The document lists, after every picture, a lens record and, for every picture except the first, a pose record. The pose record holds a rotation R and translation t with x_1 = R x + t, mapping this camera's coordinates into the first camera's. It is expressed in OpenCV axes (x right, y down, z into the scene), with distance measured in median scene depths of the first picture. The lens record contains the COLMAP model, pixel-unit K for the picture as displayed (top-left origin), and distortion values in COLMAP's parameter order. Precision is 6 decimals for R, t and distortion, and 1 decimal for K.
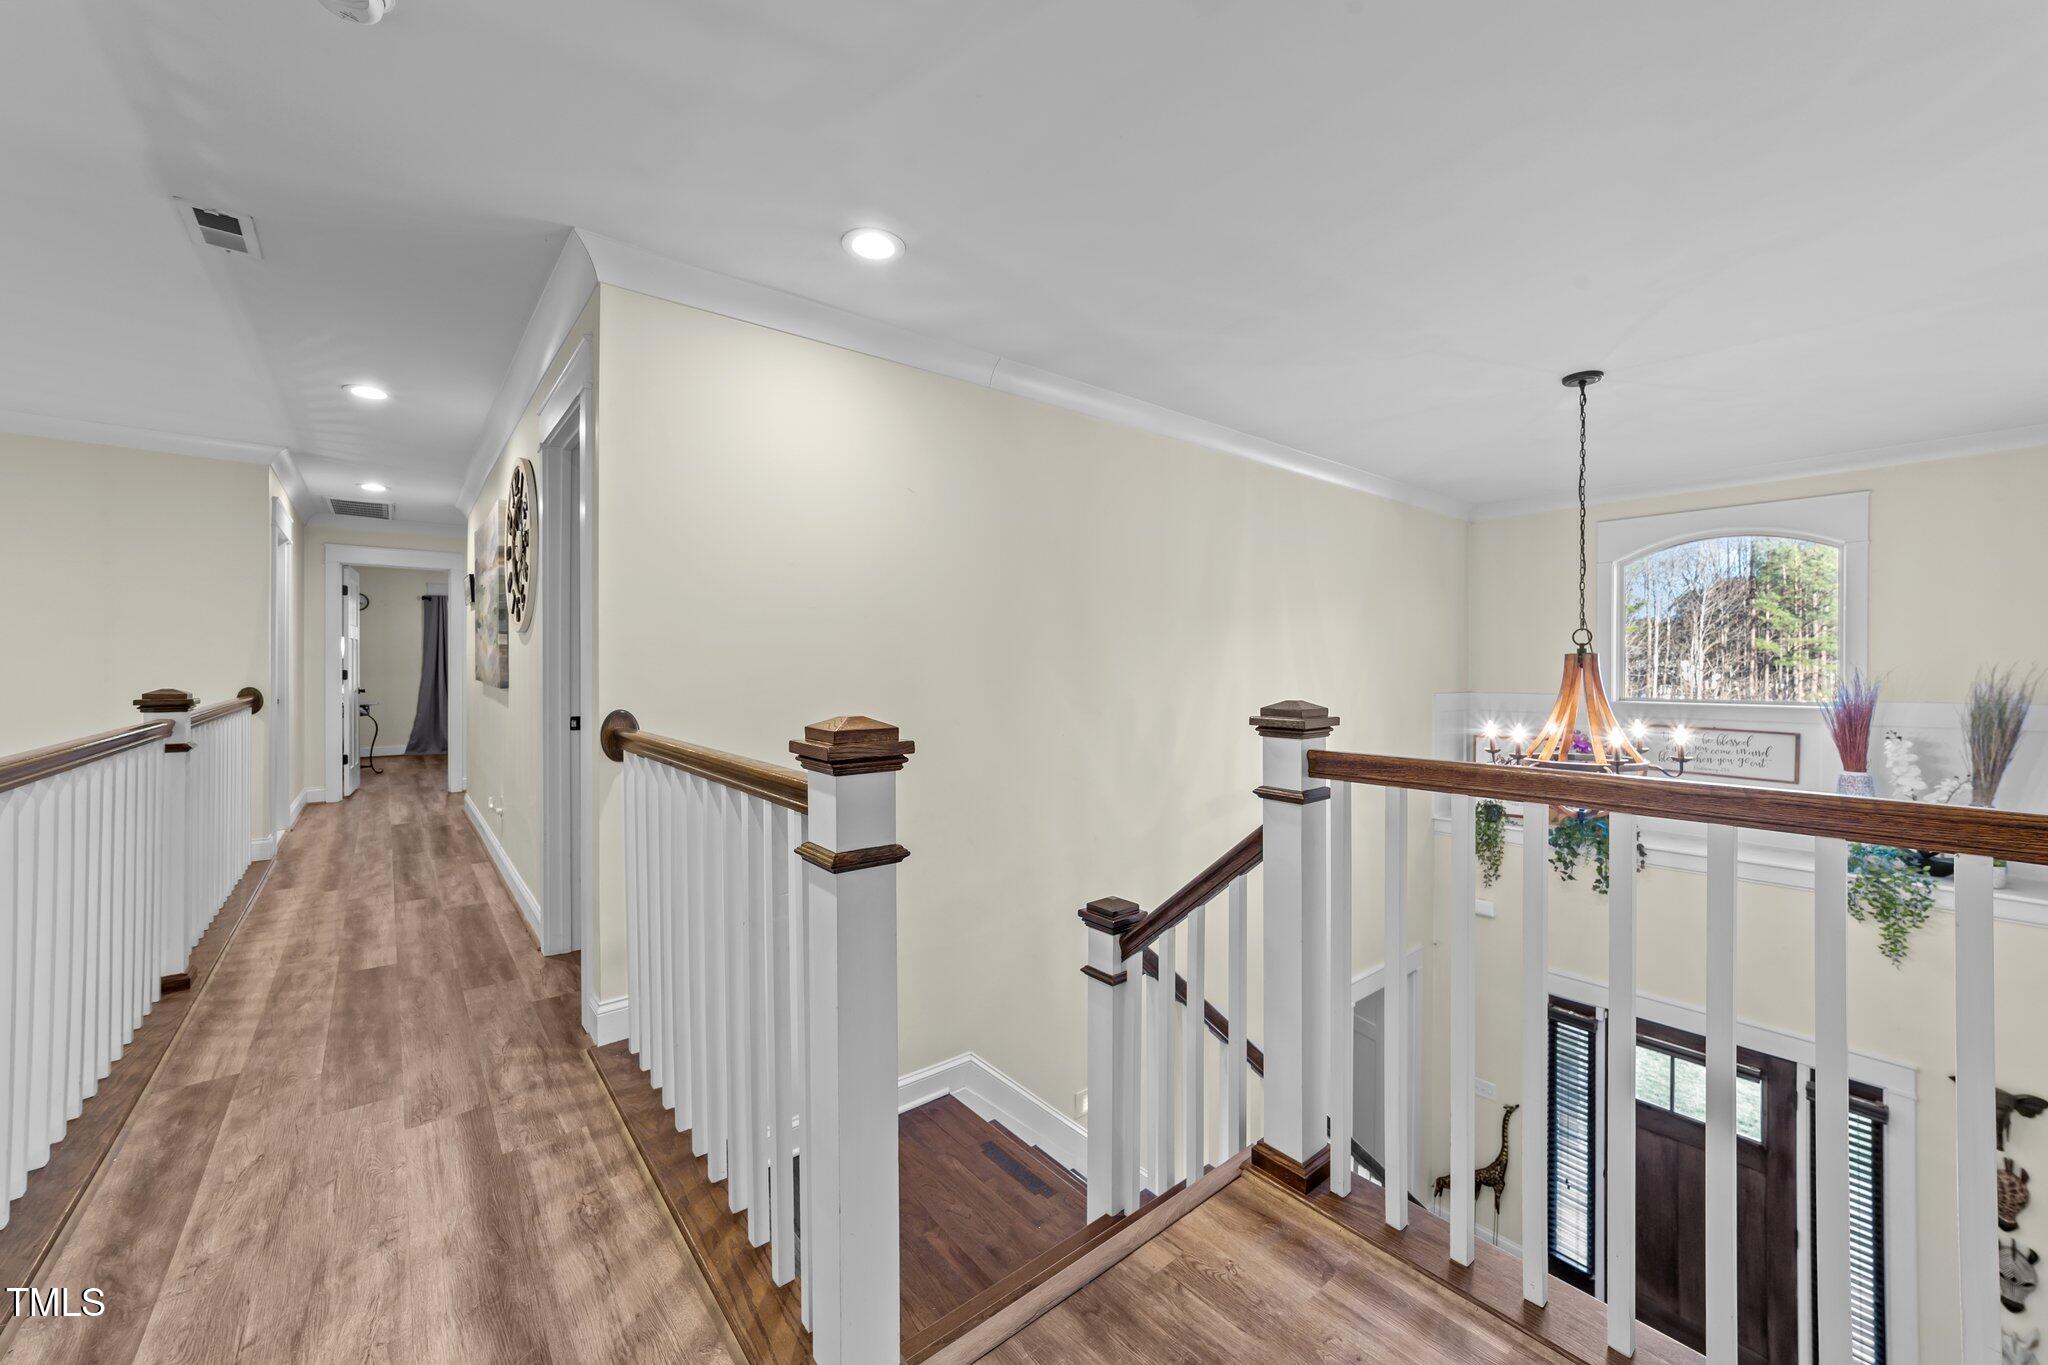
lens RADIAL K [[787.3, 0, 1032.6], [0, 787.3, 682.3], [0, 0, 1]] dist [-0.002823, -0.000179]
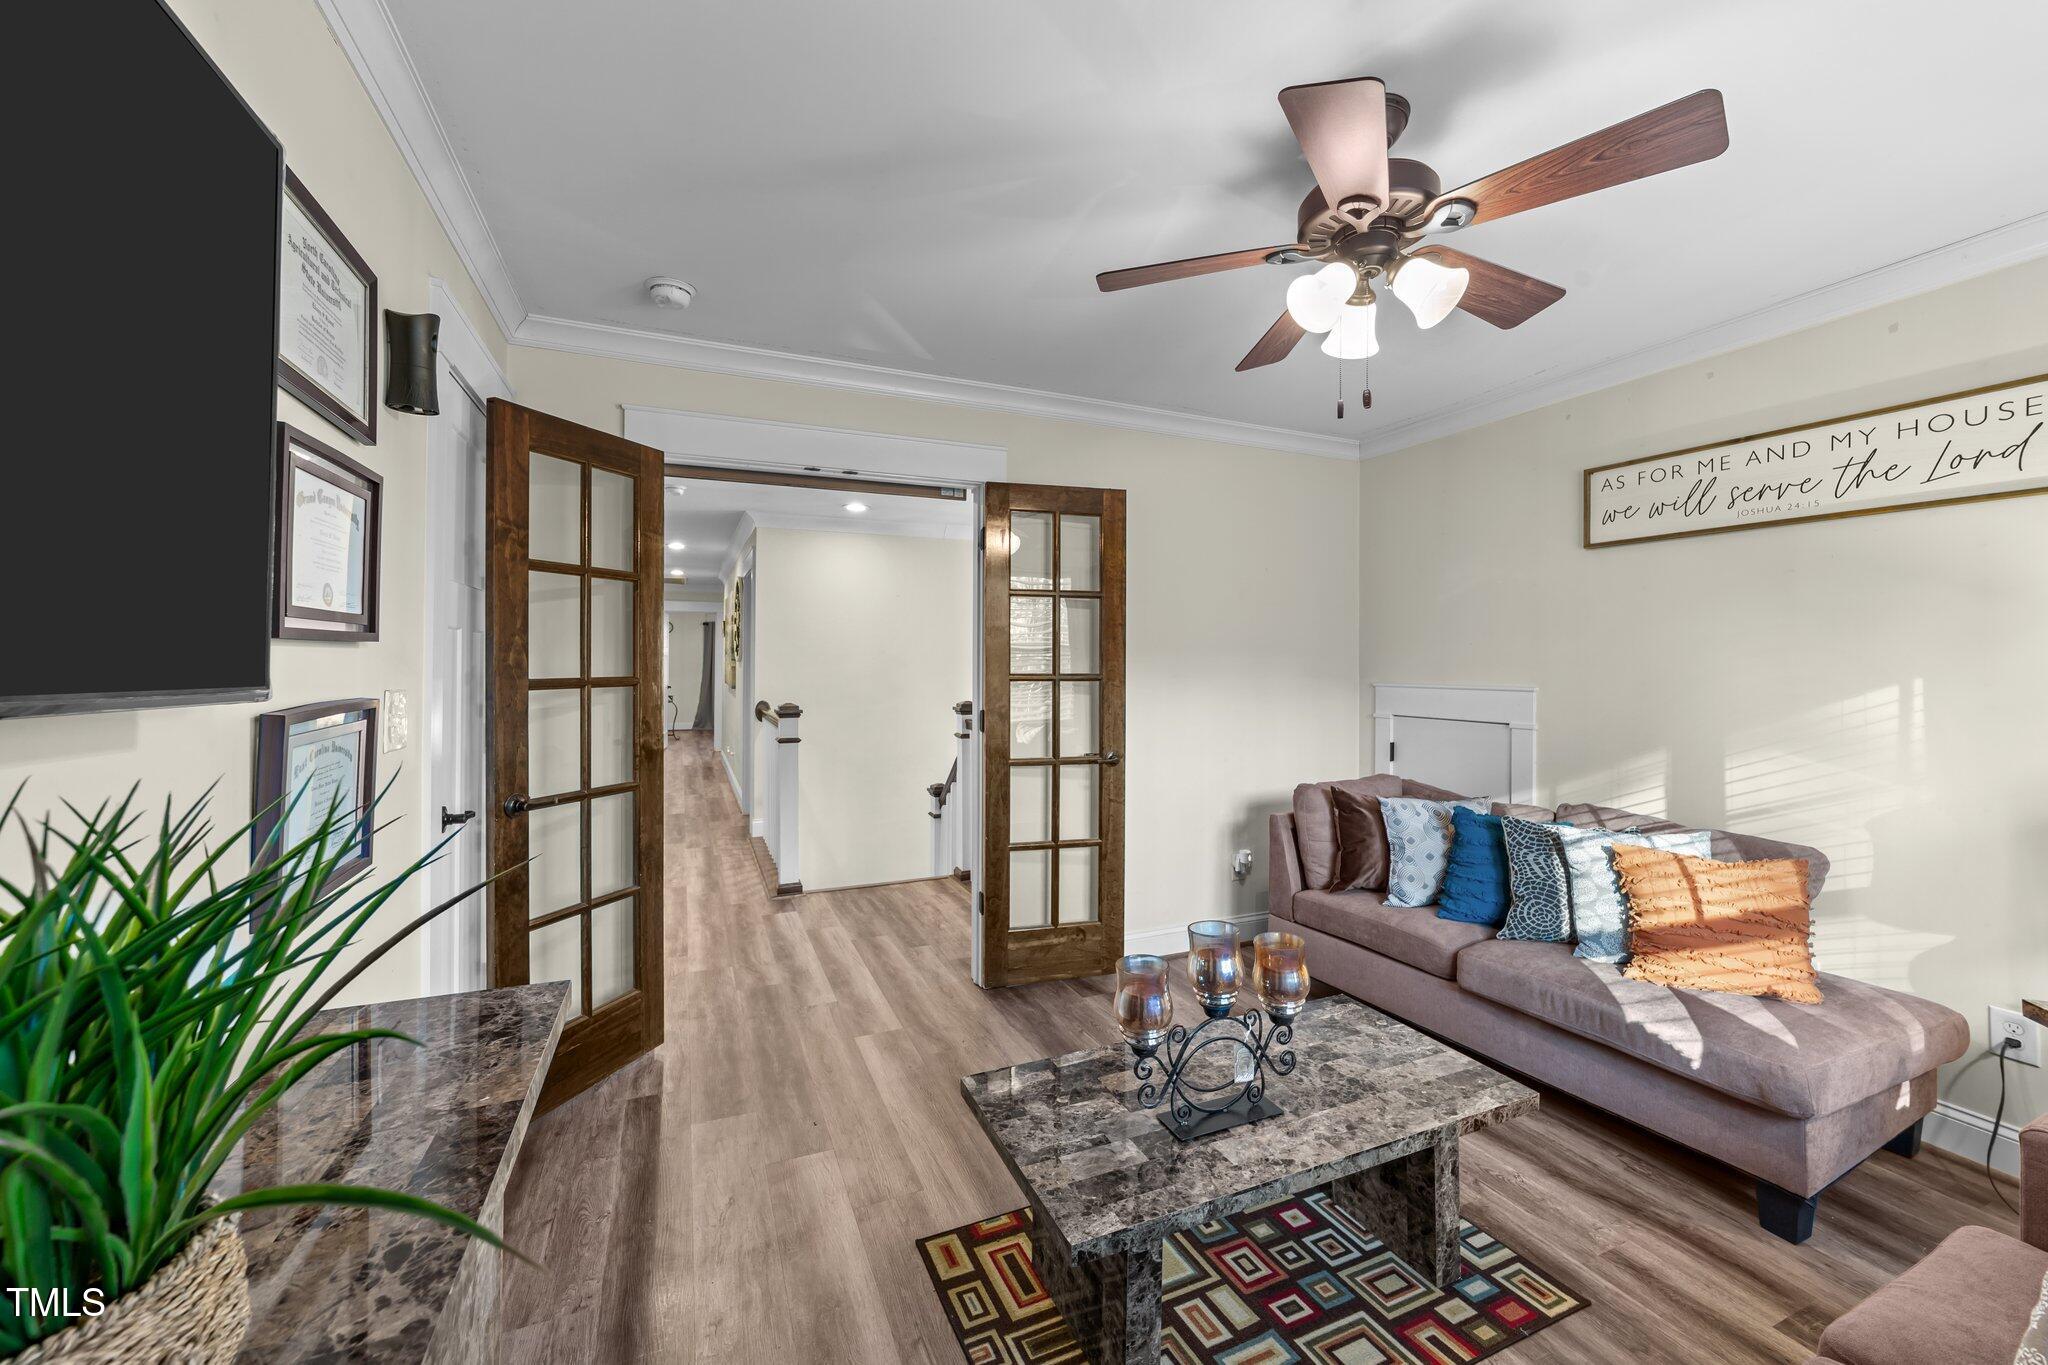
lens RADIAL K [[787.3, 0, 1017.9], [0, 787.3, 668.2], [0, 0, 1]] dist [-0.002823, -0.000179]
pose [[0.959688, 0.004757, -0.281027, 0.693577], [-0.008422, 0.999894, -0.011836, -0.031713], [0.280941, 0.013725, 0.959627, -0.845440]]
